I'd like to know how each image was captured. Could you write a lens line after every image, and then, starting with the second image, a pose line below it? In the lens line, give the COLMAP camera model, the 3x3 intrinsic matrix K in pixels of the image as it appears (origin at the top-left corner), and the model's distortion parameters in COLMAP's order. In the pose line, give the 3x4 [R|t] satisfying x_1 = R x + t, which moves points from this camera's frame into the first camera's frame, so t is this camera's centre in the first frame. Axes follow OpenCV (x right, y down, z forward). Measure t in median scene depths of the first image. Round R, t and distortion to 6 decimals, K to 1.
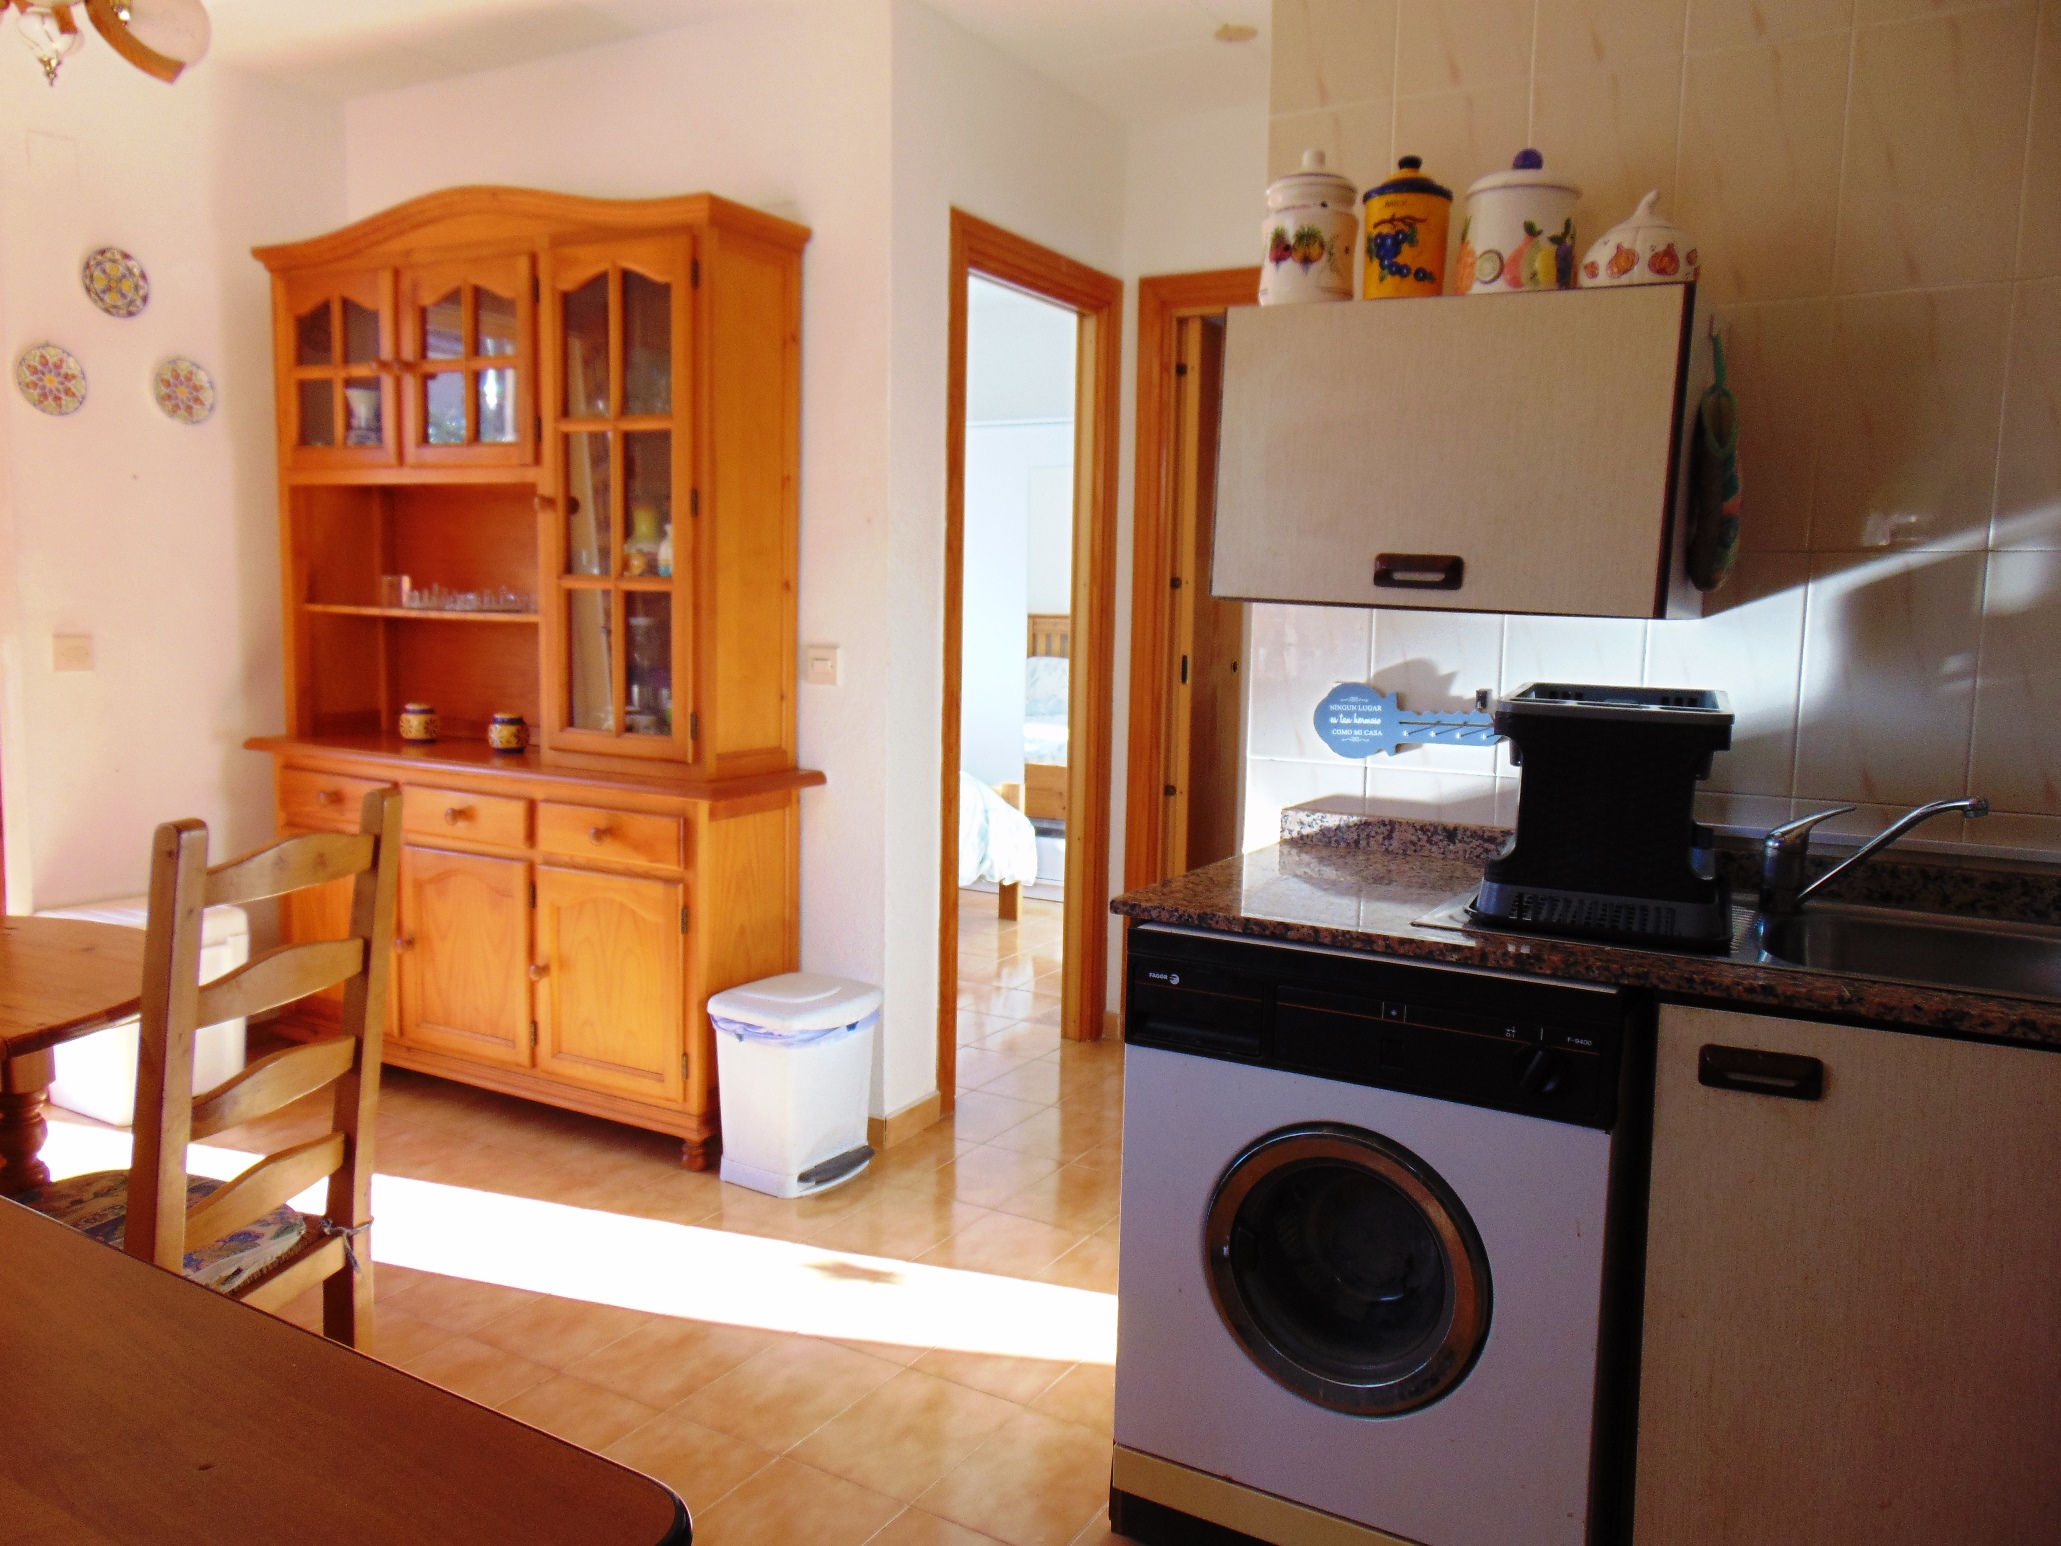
lens RADIAL K [[1563.2, 0, 1030.5], [0, 1563.2, 773.0], [0, 0, 1]] dist [-0.026563, 0.060378]
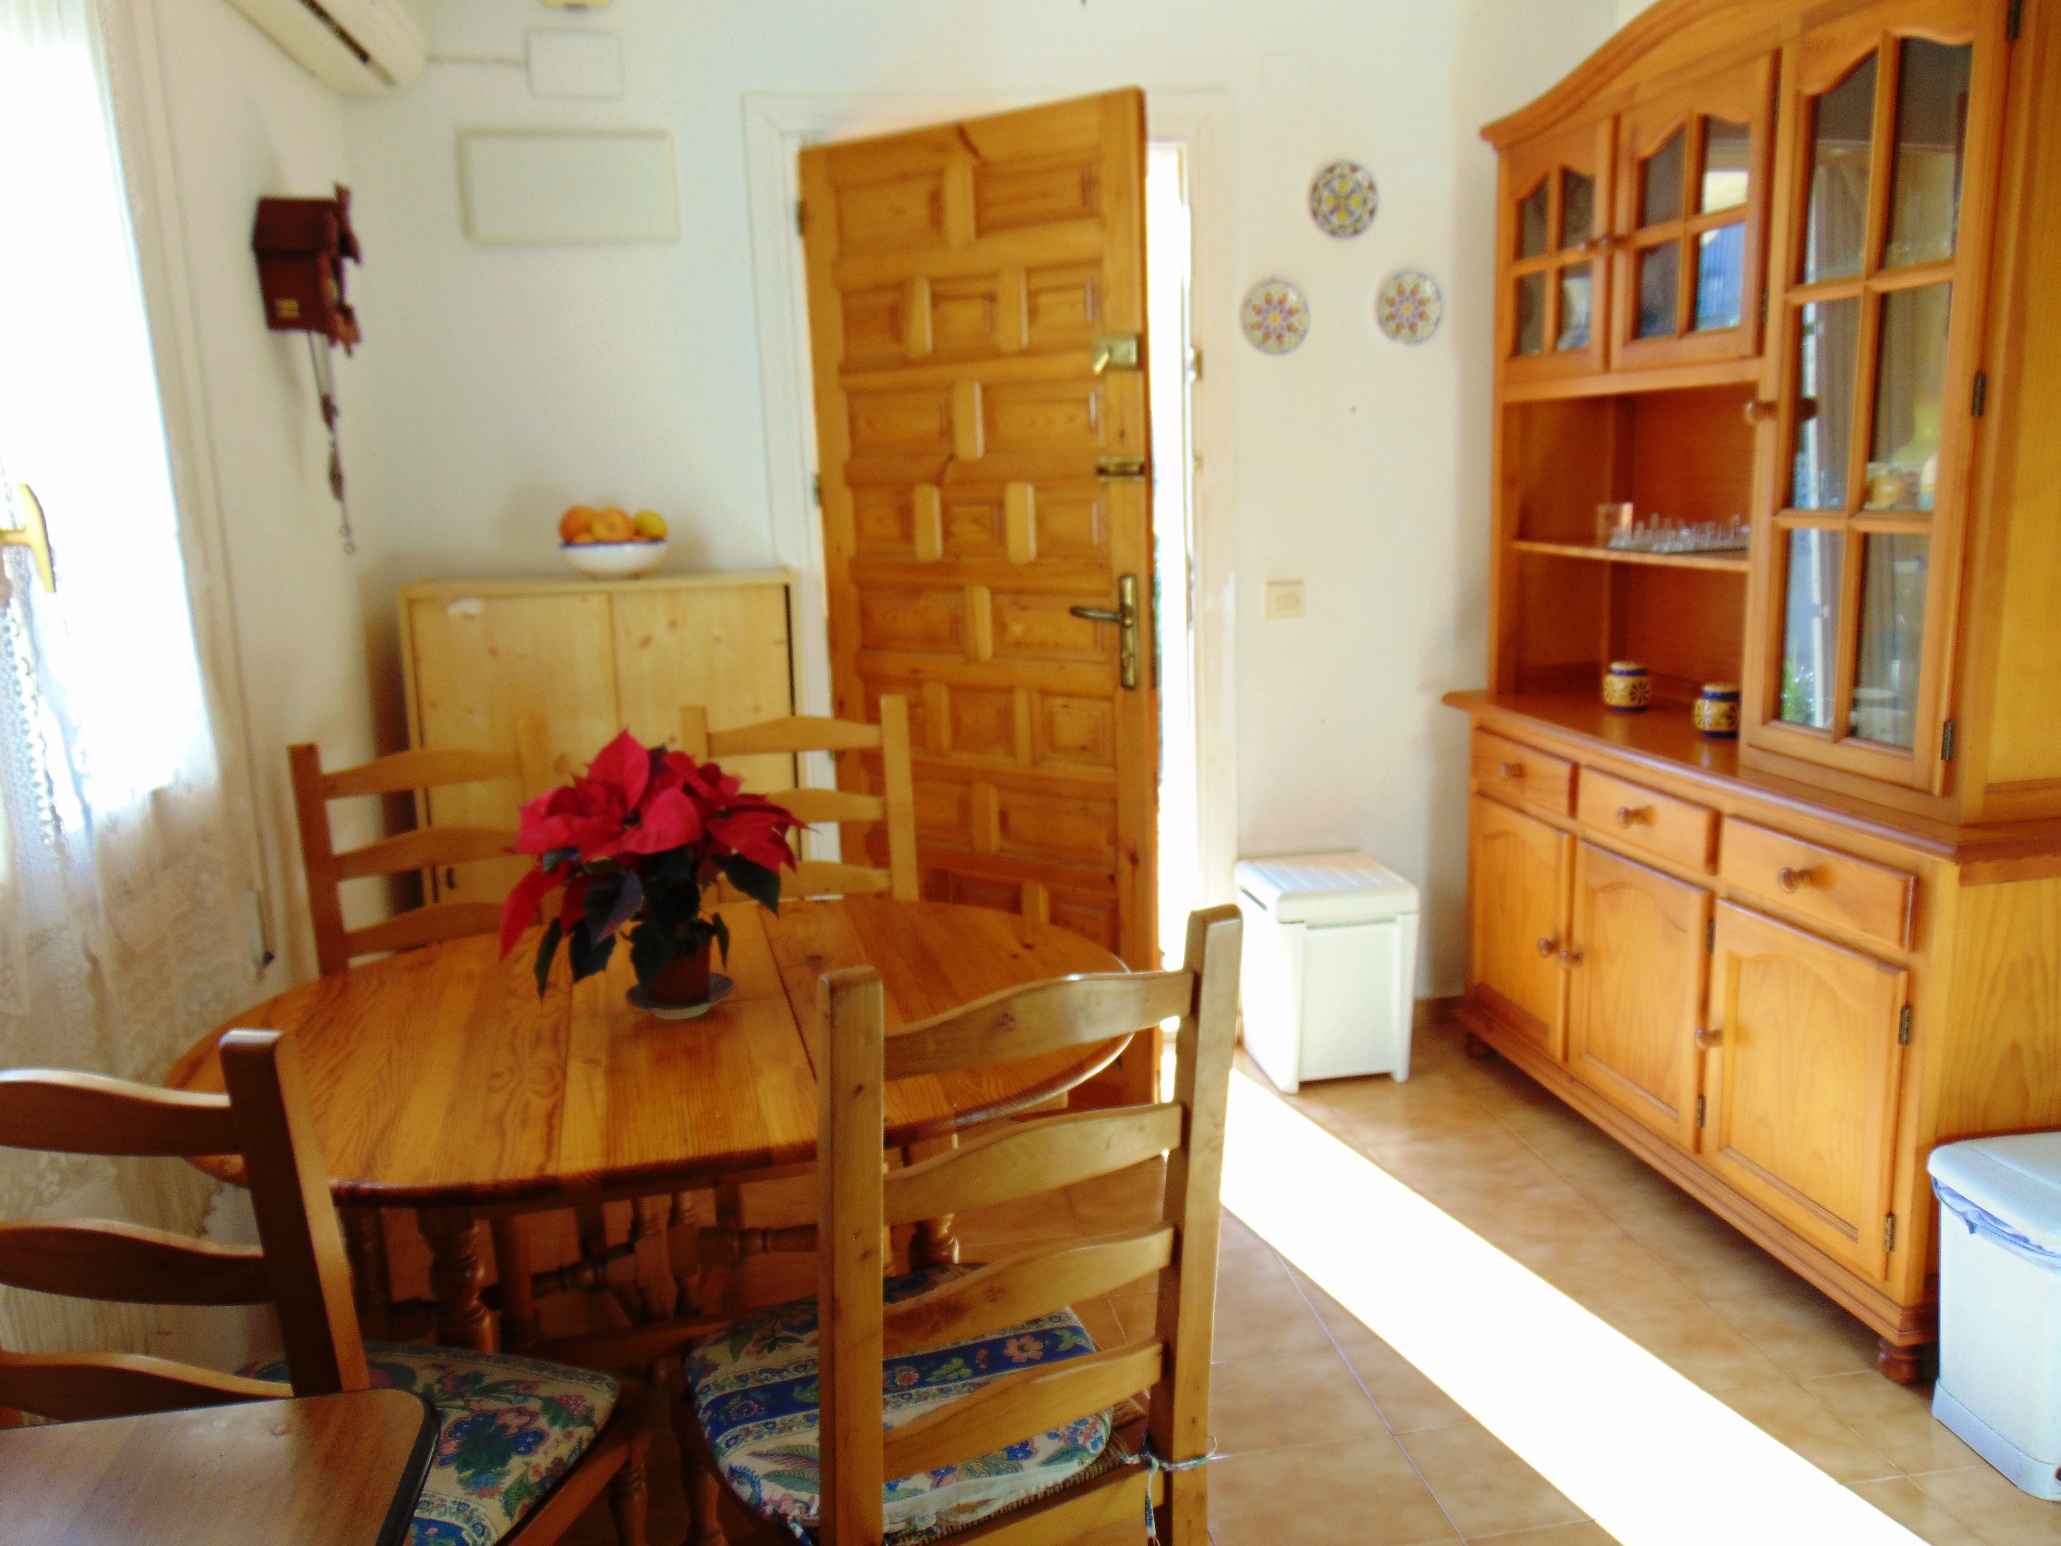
lens RADIAL K [[1556.6, 0, 1012.4], [0, 1556.6, 784.8], [0, 0, 1]] dist [-0.023912, 0.064181]
pose [[0.637245, 0.104237, -0.763579, 0.033464], [-0.034135, 0.993656, 0.107158, -0.063377], [0.769905, -0.042221, 0.636760, 0.257385]]
